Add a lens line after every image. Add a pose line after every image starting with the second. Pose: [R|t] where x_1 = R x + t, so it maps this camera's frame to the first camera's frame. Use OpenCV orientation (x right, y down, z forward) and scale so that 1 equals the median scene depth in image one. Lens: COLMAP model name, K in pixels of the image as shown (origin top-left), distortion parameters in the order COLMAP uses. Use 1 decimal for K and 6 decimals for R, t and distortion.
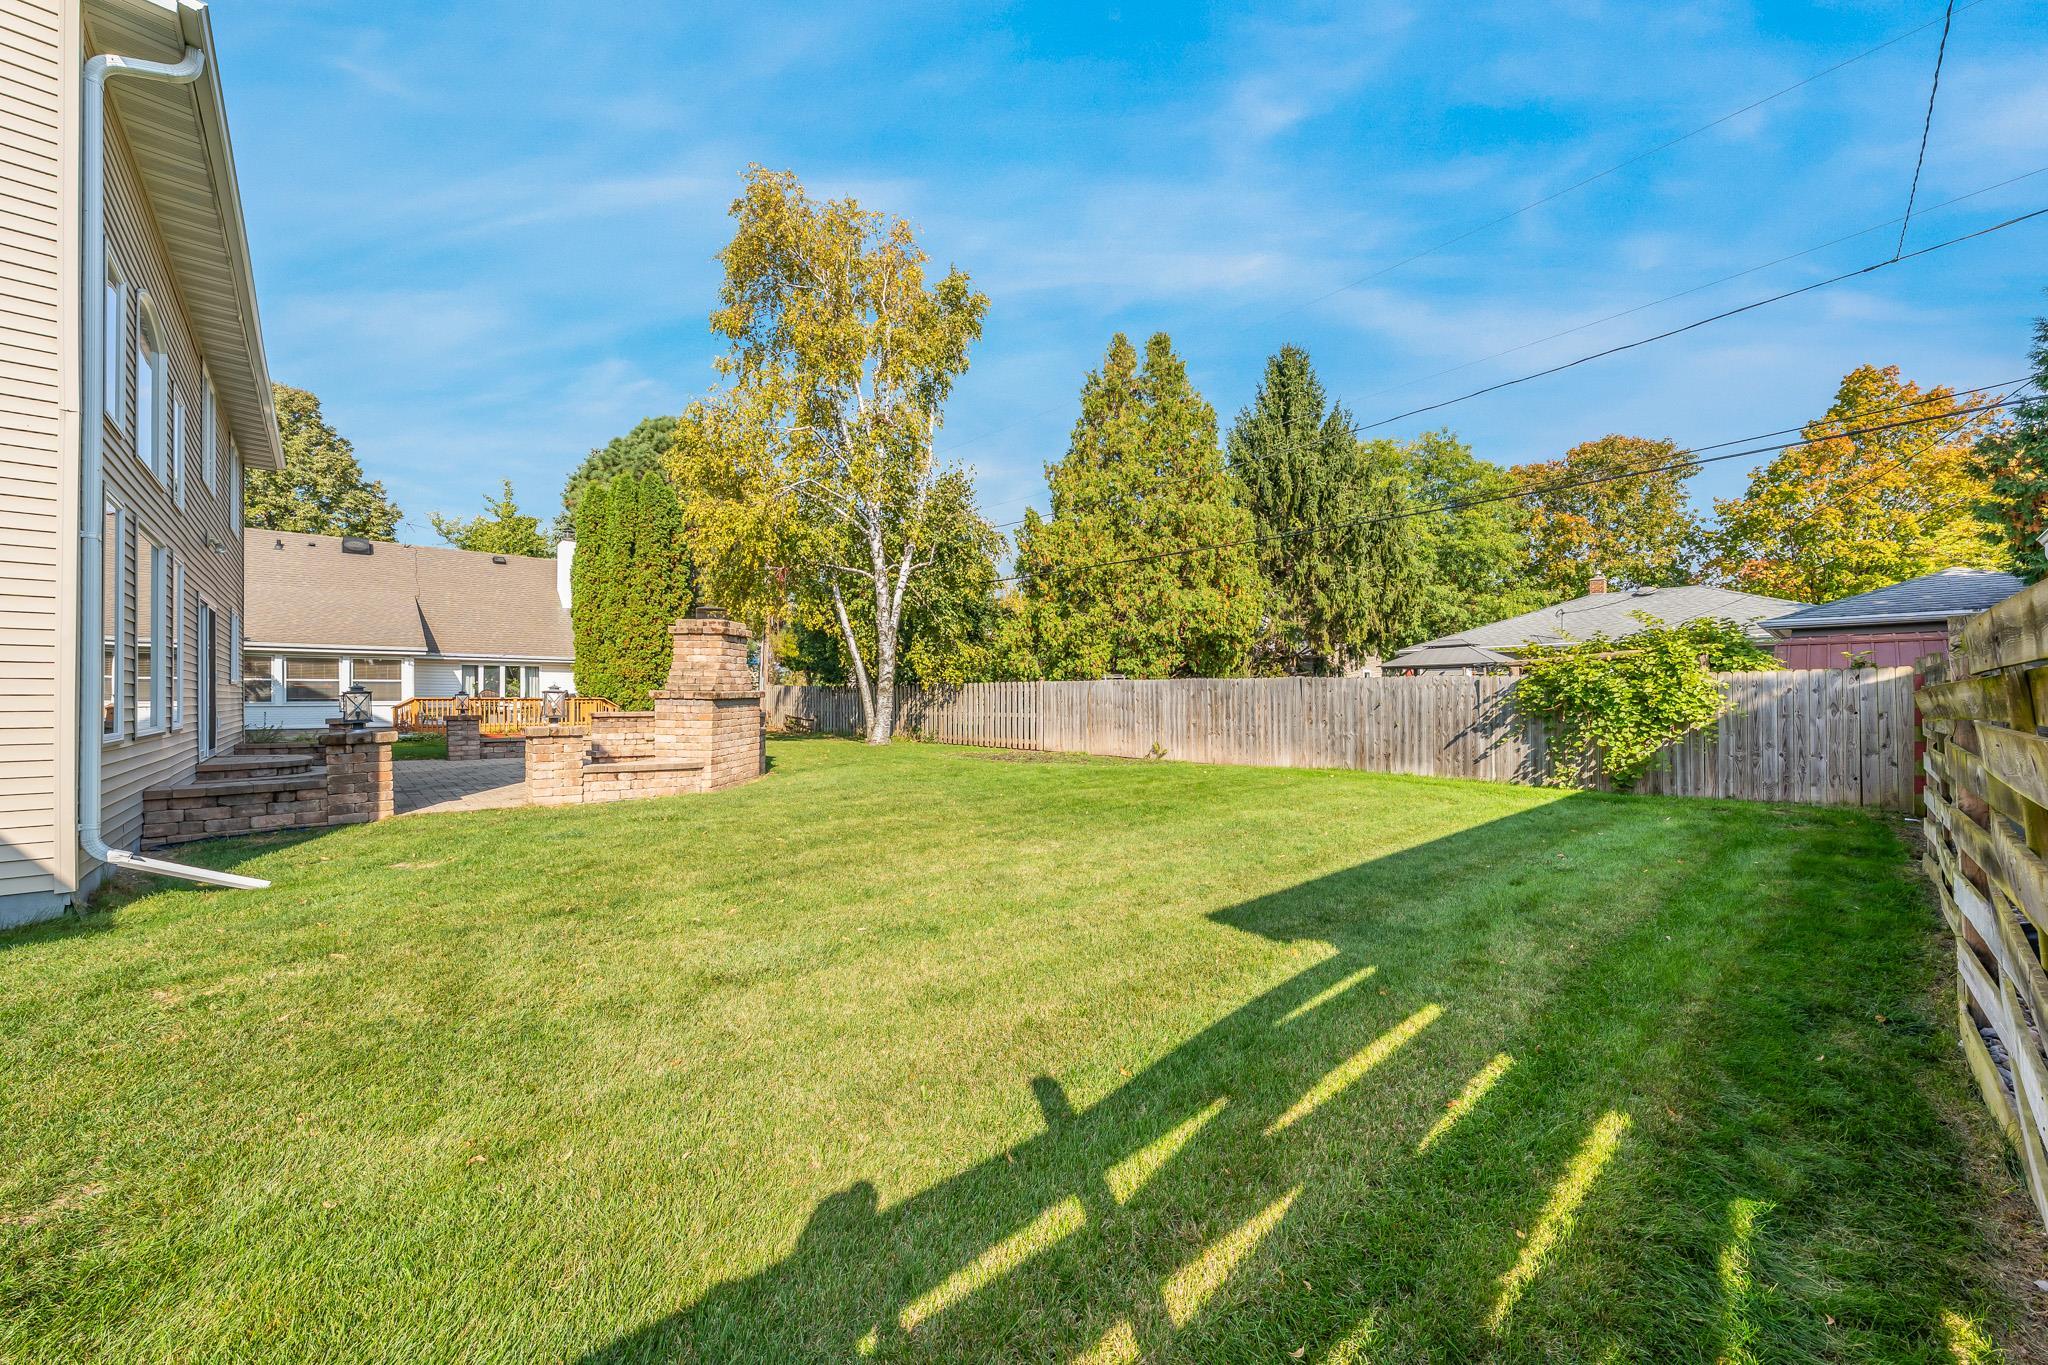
lens RADIAL K [[749.5, 0, 1024.0], [0, 749.5, 691.0], [0, 0, 1]] dist [0.000173, 0.000008]
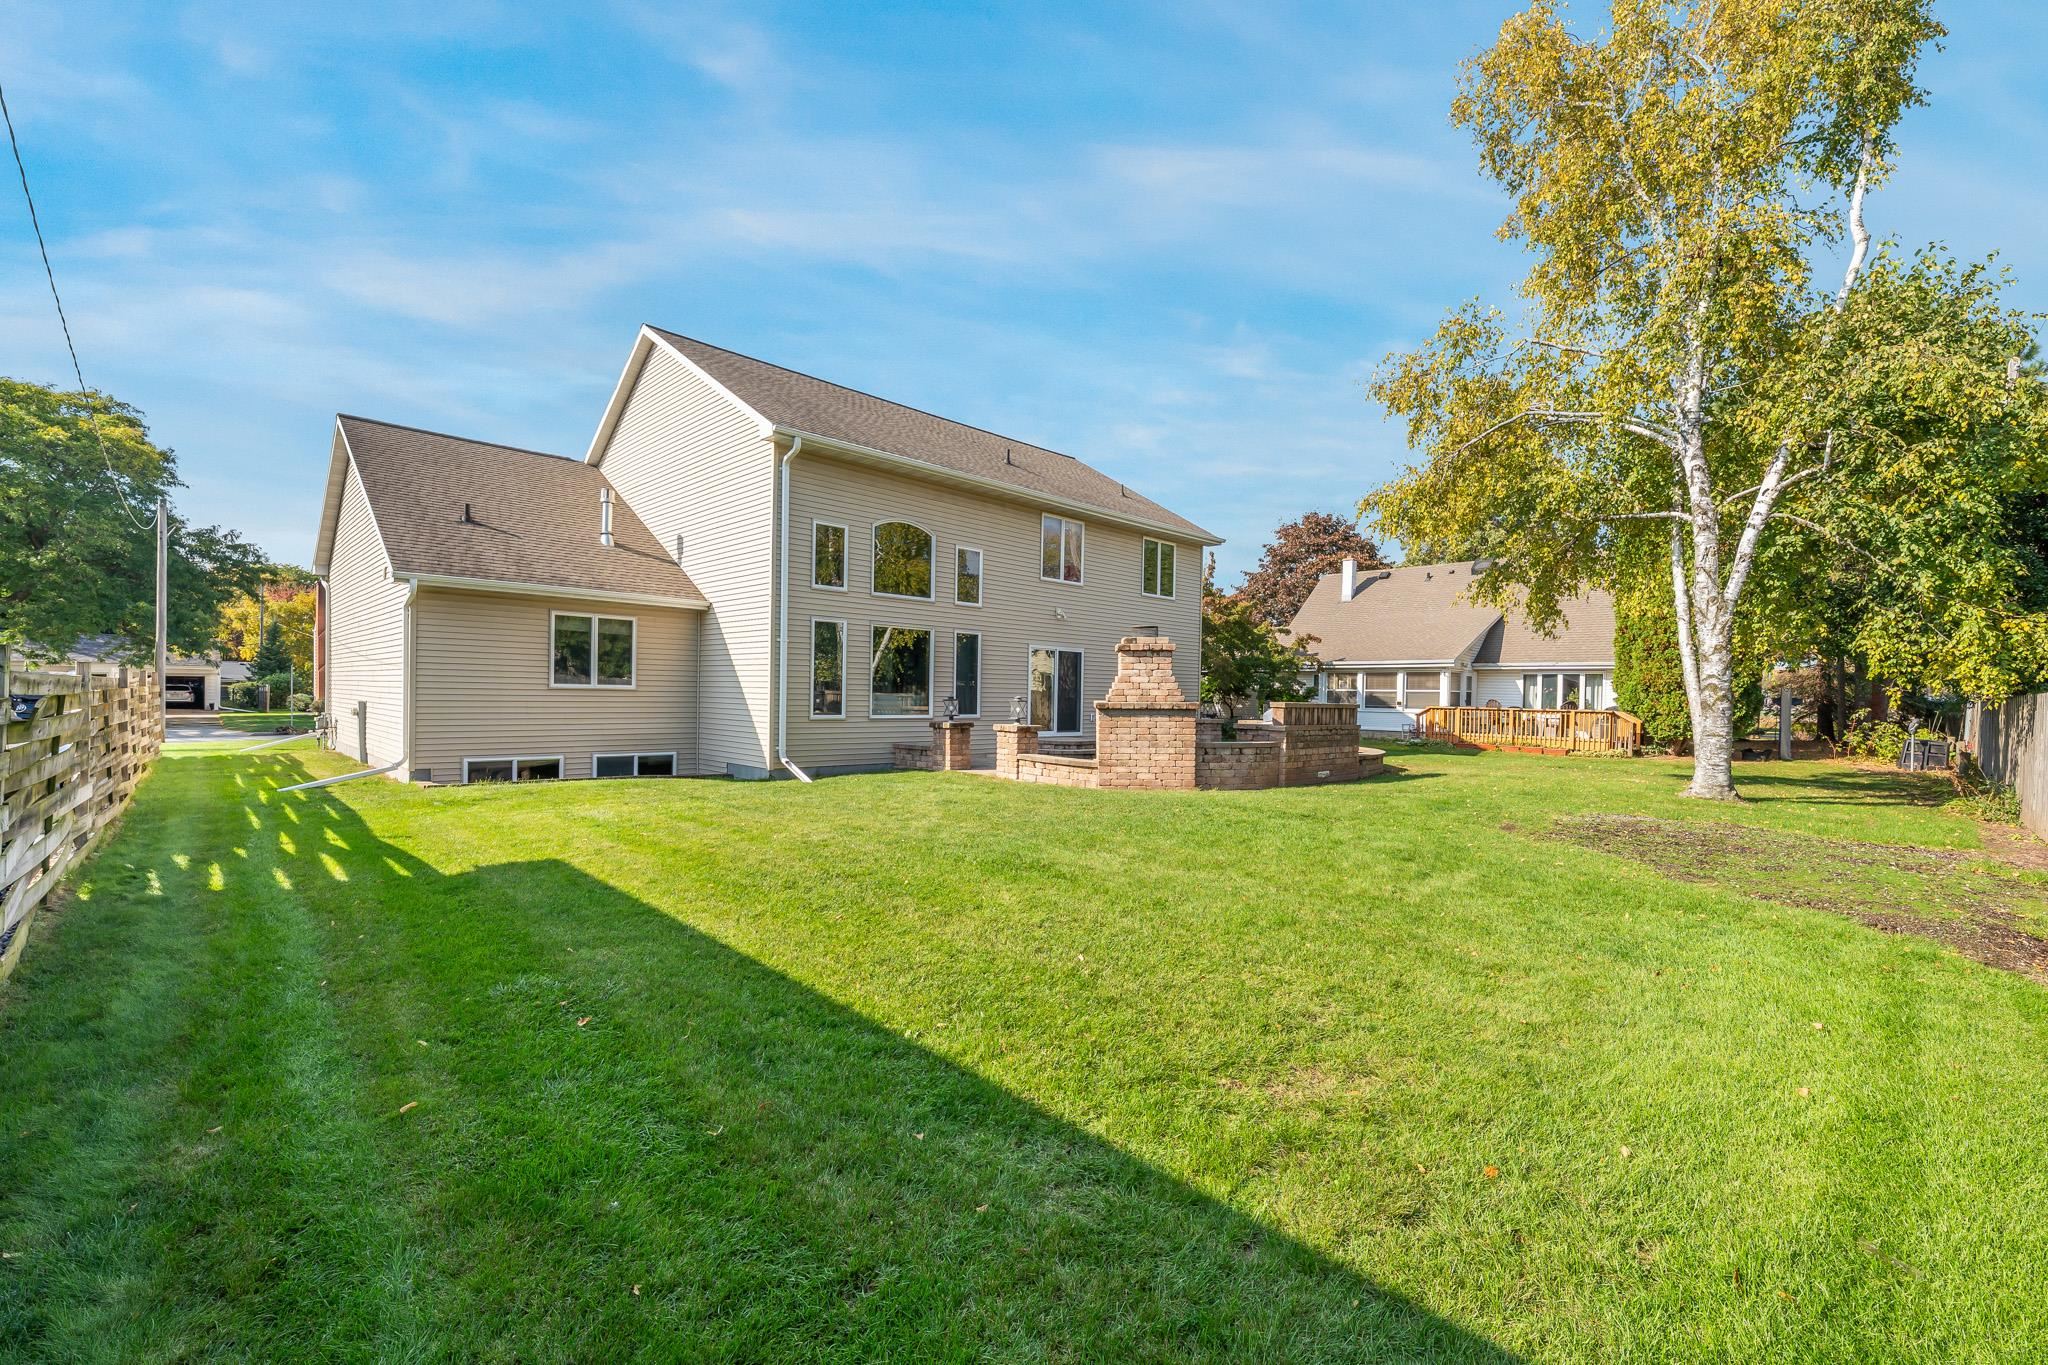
lens RADIAL K [[843.2, 0, 1023.6], [0, 843.2, 689.7], [0, 0, 1]] dist [-0.000426, -0.000040]
pose [[0.041731, -0.003038, -0.999124, 0.365594], [-0.010445, 0.999939, -0.003477, -0.005014], [0.999074, 0.010581, 0.041697, 0.349463]]
